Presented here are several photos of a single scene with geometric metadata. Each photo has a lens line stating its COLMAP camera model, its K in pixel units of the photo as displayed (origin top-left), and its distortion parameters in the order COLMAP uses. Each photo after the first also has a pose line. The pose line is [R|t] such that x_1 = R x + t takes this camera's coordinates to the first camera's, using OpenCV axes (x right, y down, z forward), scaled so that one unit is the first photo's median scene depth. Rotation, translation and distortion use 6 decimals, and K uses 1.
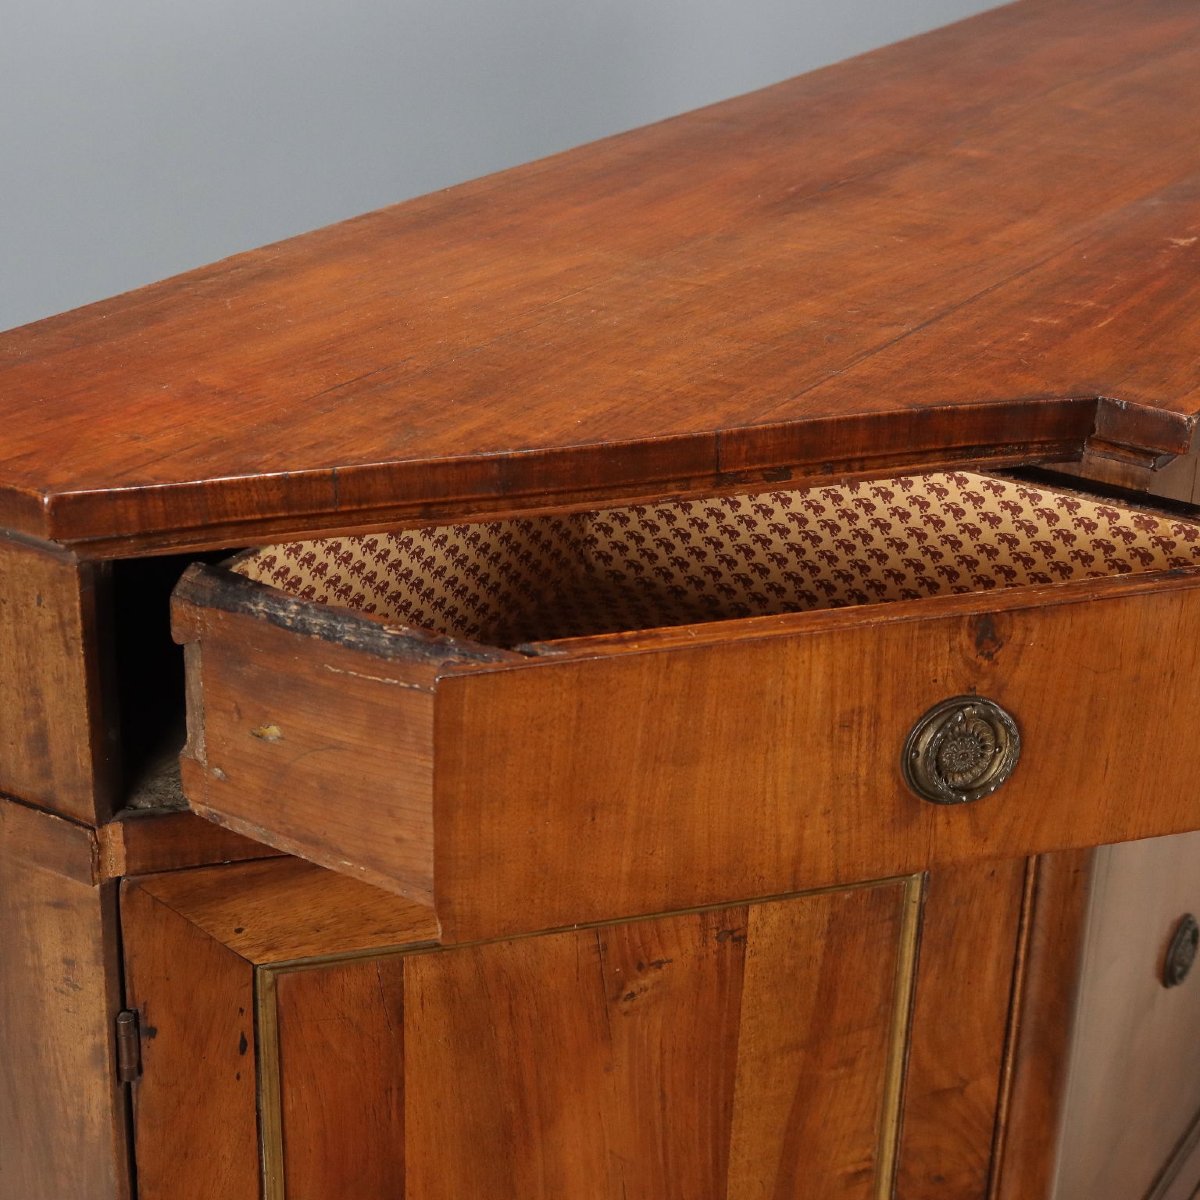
lens RADIAL K [[2350.5, 0, 600.0], [0, 2350.5, 600.0], [0, 0, 1]] dist [0.025006, -0.215032]
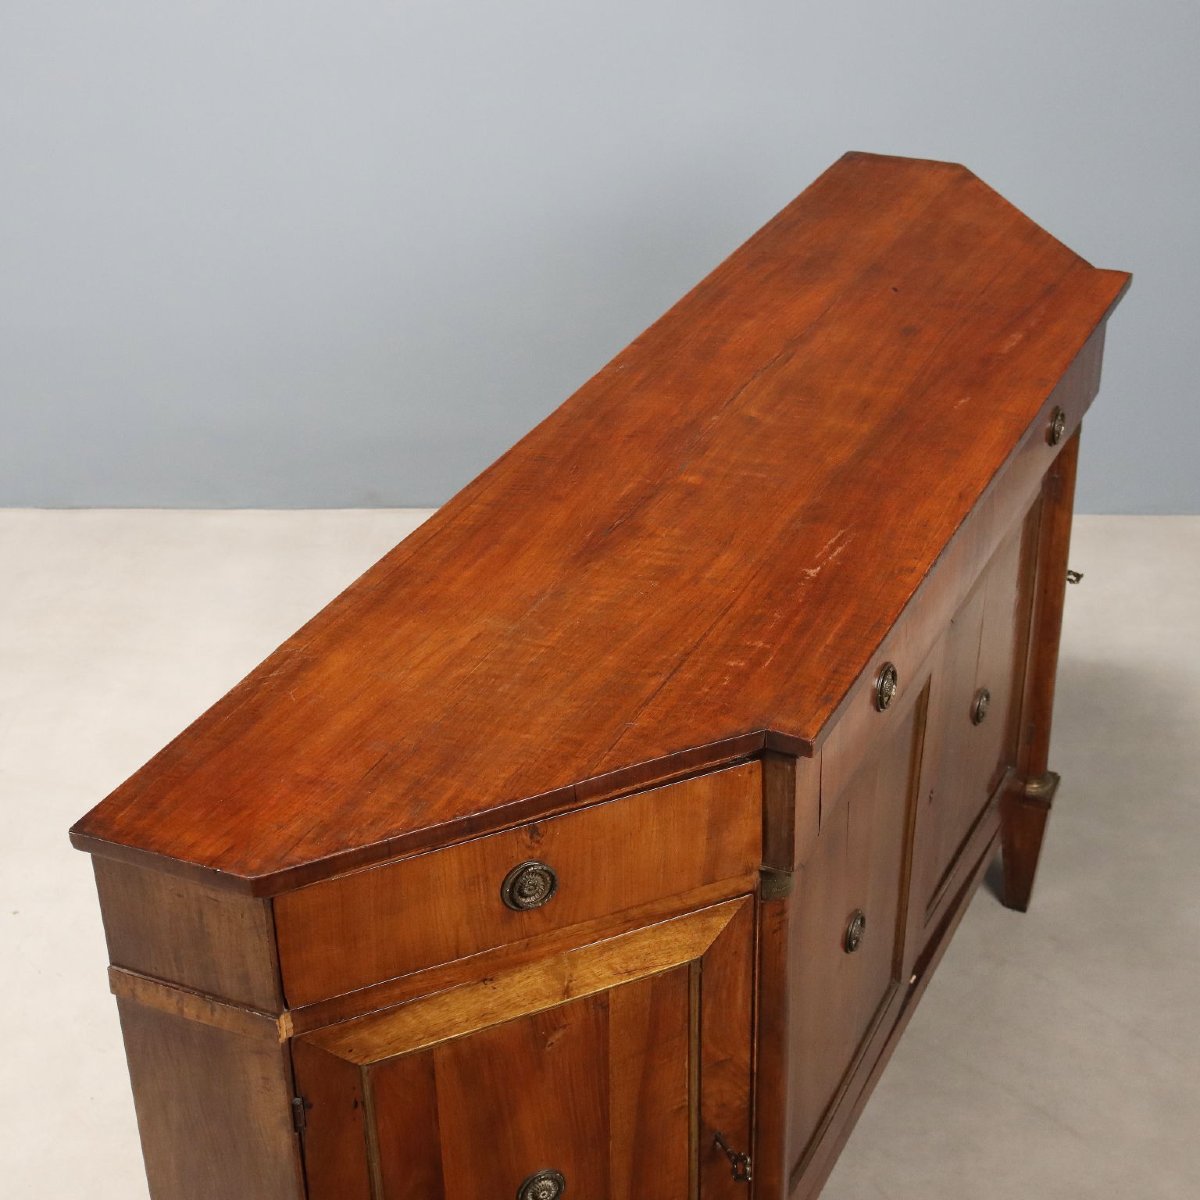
lens RADIAL K [[2111.2, 0, 600.0], [0, 2111.2, 600.0], [0, 0, 1]] dist [-0.019421, 0.031074]
pose [[0.991167, -0.103925, 0.082384, -0.049538], [0.095662, 0.990520, 0.098589, -0.340700], [-0.091849, -0.089837, 0.991712, -0.634089]]
